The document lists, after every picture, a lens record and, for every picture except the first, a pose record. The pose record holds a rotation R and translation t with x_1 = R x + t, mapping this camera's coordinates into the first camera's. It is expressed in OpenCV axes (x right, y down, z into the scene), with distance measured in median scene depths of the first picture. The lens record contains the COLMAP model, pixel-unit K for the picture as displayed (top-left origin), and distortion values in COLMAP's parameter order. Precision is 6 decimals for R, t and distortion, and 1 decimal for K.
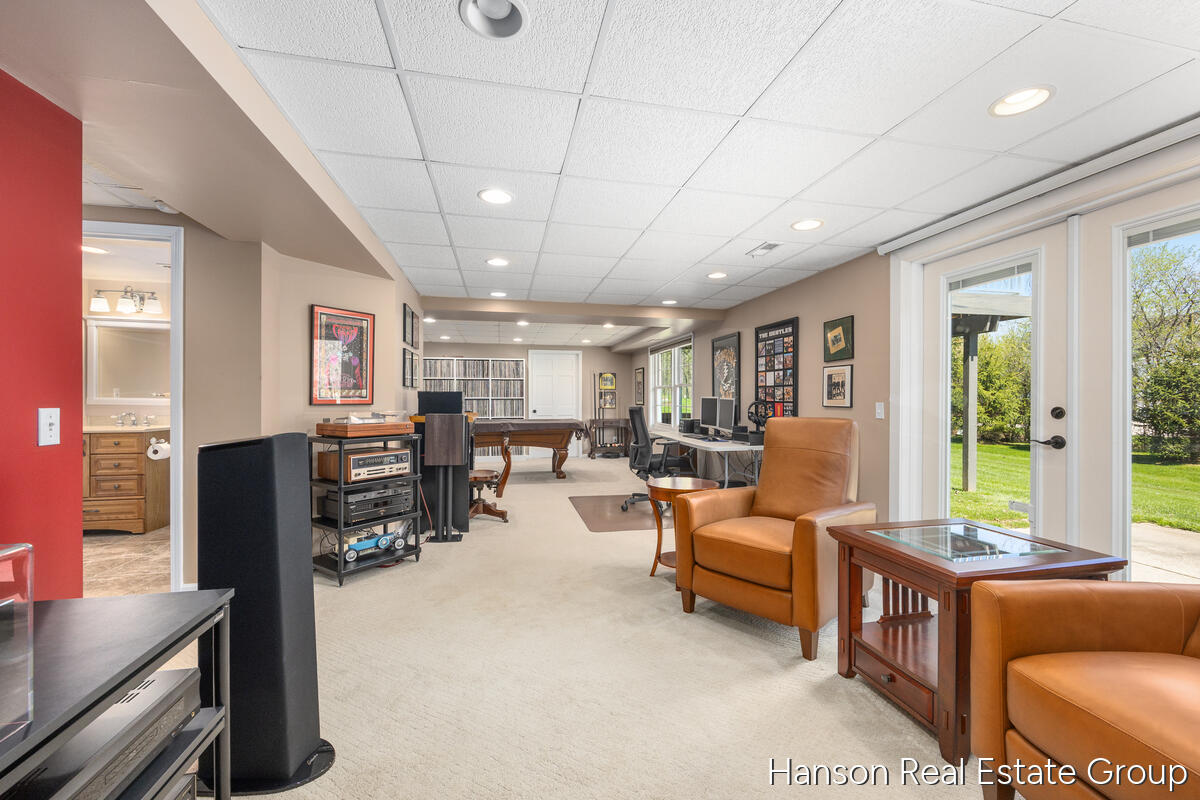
lens RADIAL K [[490.2, 0, 597.8], [0, 490.2, 397.8], [0, 0, 1]] dist [-0.004017, -0.000457]
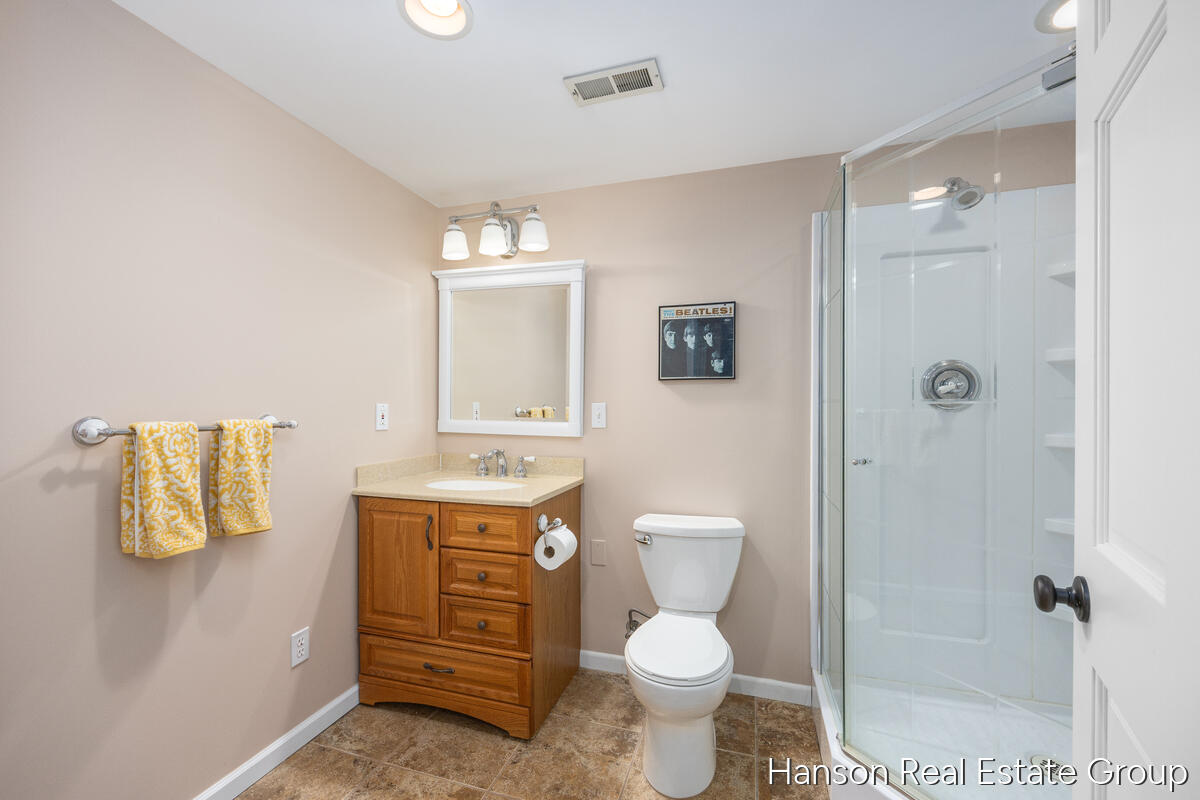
lens RADIAL K [[490.2, 0, 604.5], [0, 490.2, 404.9], [0, 0, 1]] dist [-0.004017, -0.000457]
pose [[0.873297, -0.003004, -0.487179, -0.664581], [0.001462, 0.999993, -0.003544, -0.017774], [0.487186, 0.002383, 0.873295, 0.657783]]
